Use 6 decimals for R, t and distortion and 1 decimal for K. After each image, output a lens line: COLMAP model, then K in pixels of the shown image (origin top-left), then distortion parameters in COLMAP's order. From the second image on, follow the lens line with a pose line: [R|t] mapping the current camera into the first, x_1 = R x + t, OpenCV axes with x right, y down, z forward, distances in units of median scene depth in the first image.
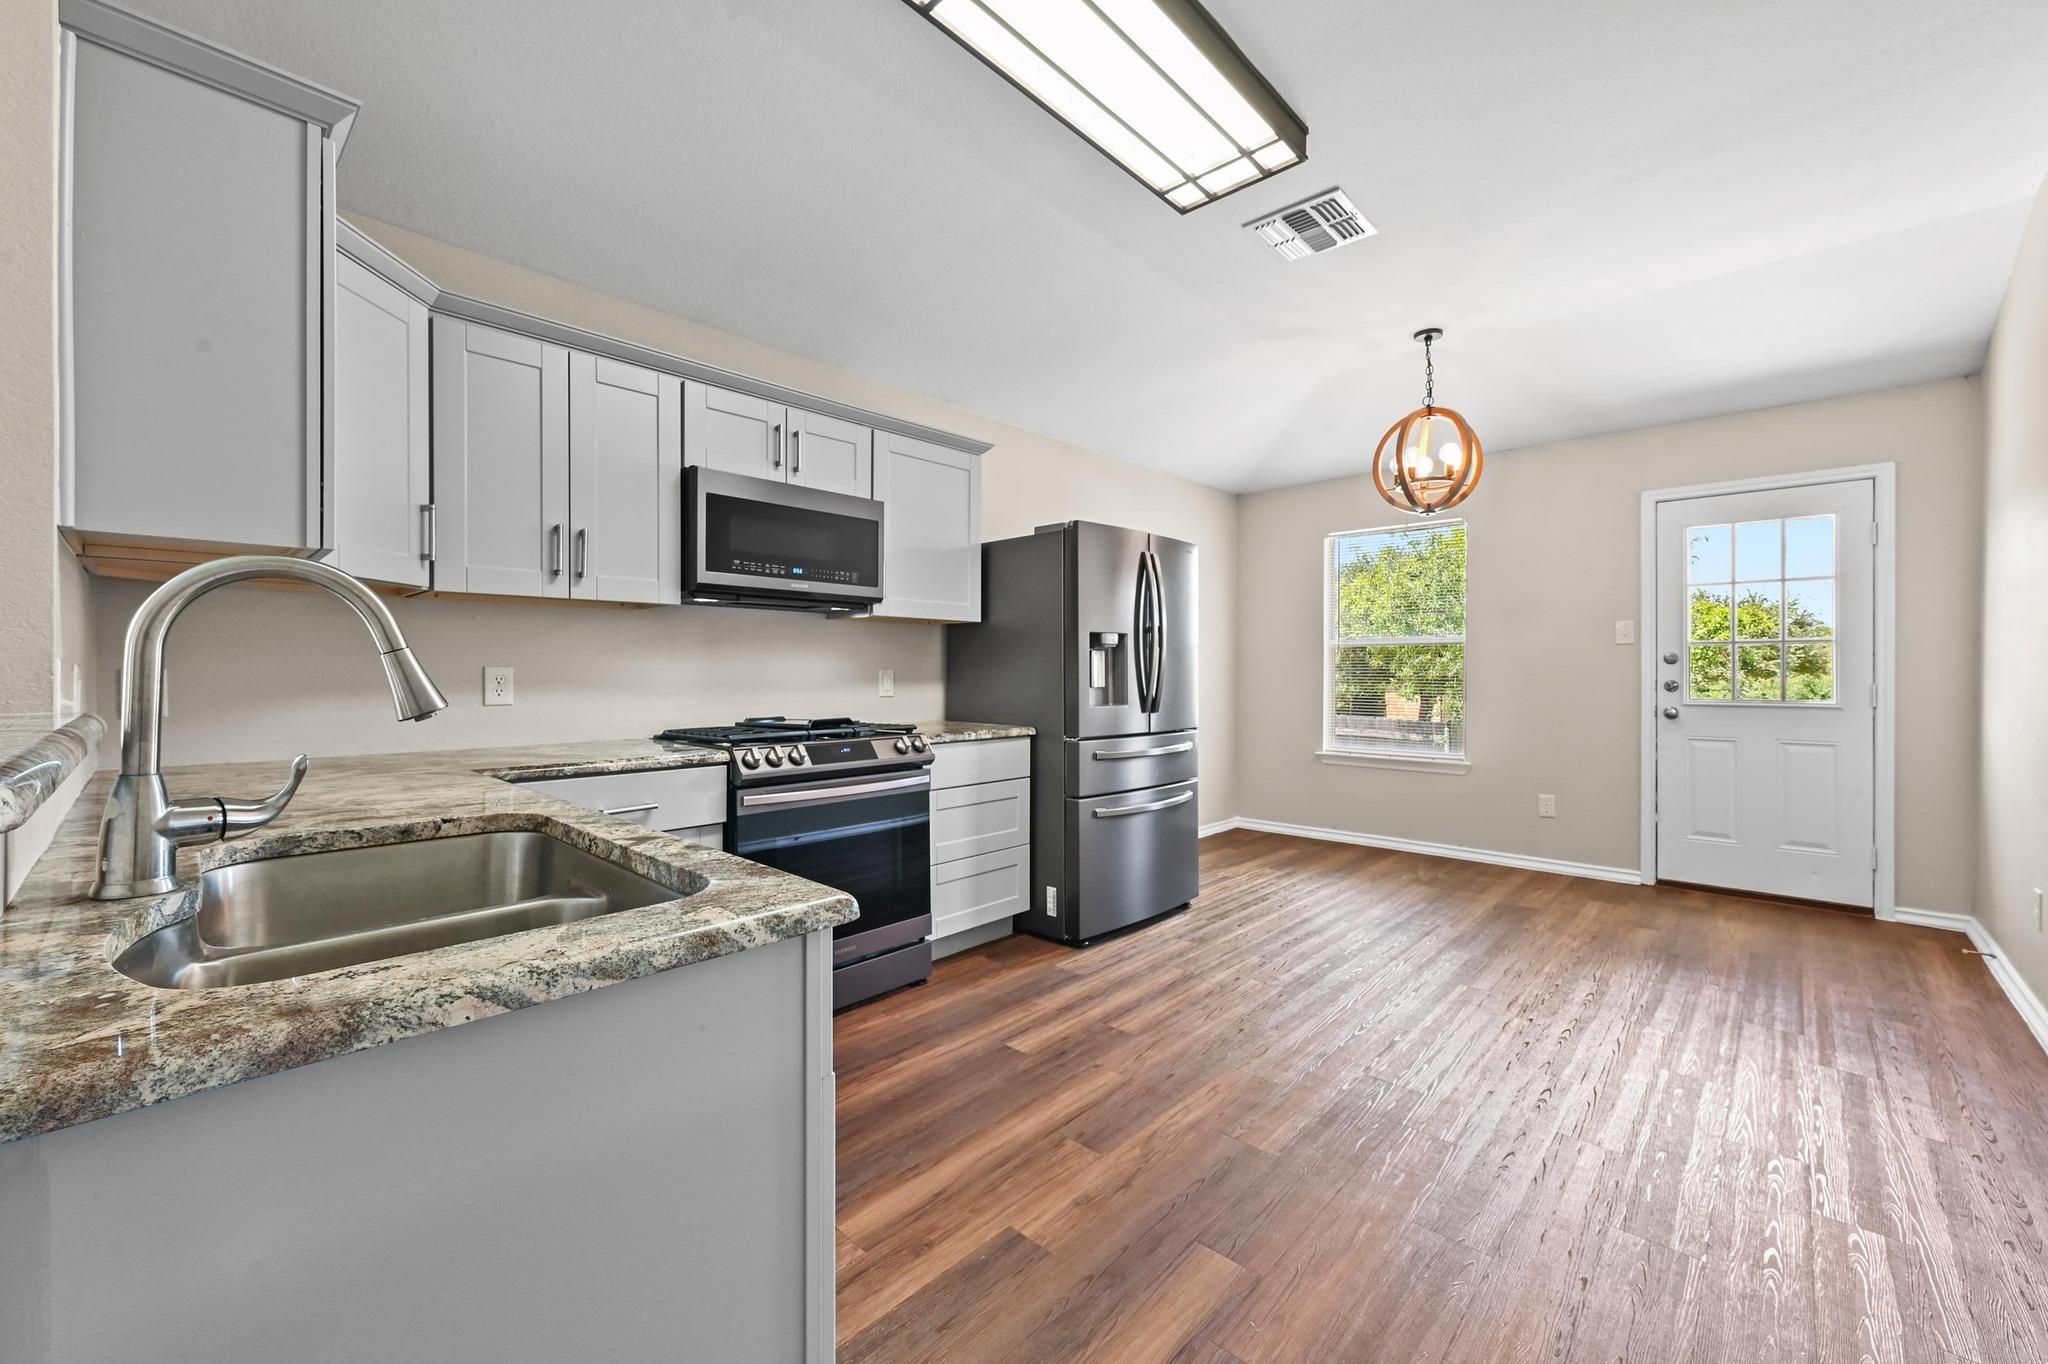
lens RADIAL K [[814.5, 0, 1033.5], [0, 814.5, 673.1], [0, 0, 1]] dist [0.000552, 0.000587]
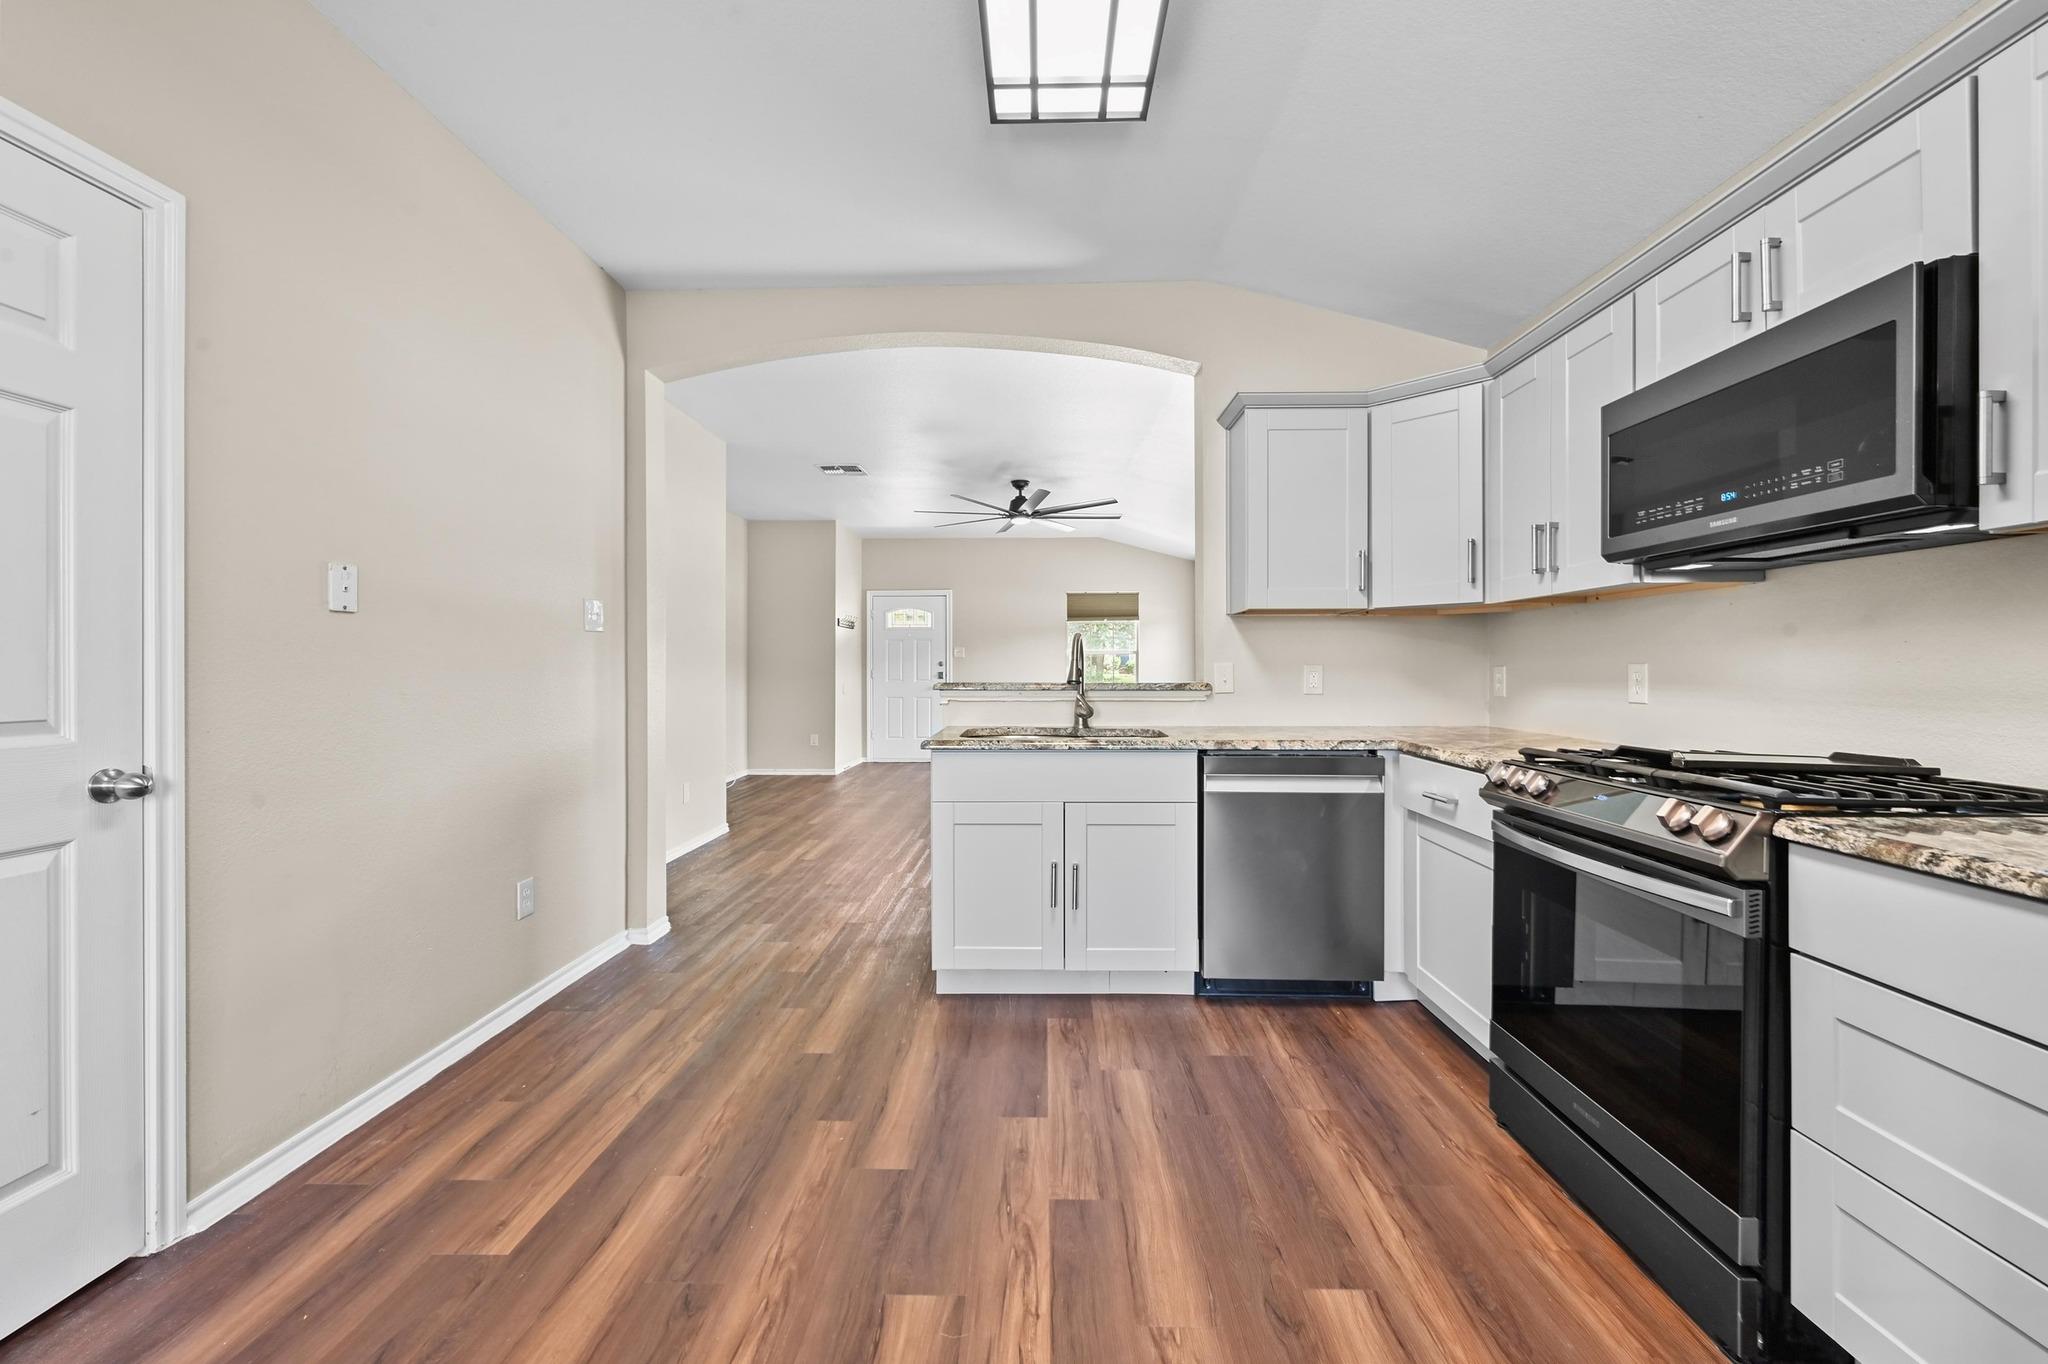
lens RADIAL K [[814.5, 0, 1024.6], [0, 814.5, 669.2], [0, 0, 1]] dist [0.000552, 0.000587]
pose [[-0.751273, 0.002685, -0.659986, 0.456807], [-0.000205, 0.999991, 0.004302, -0.004342], [0.659992, 0.003367, -0.751265, 1.071640]]
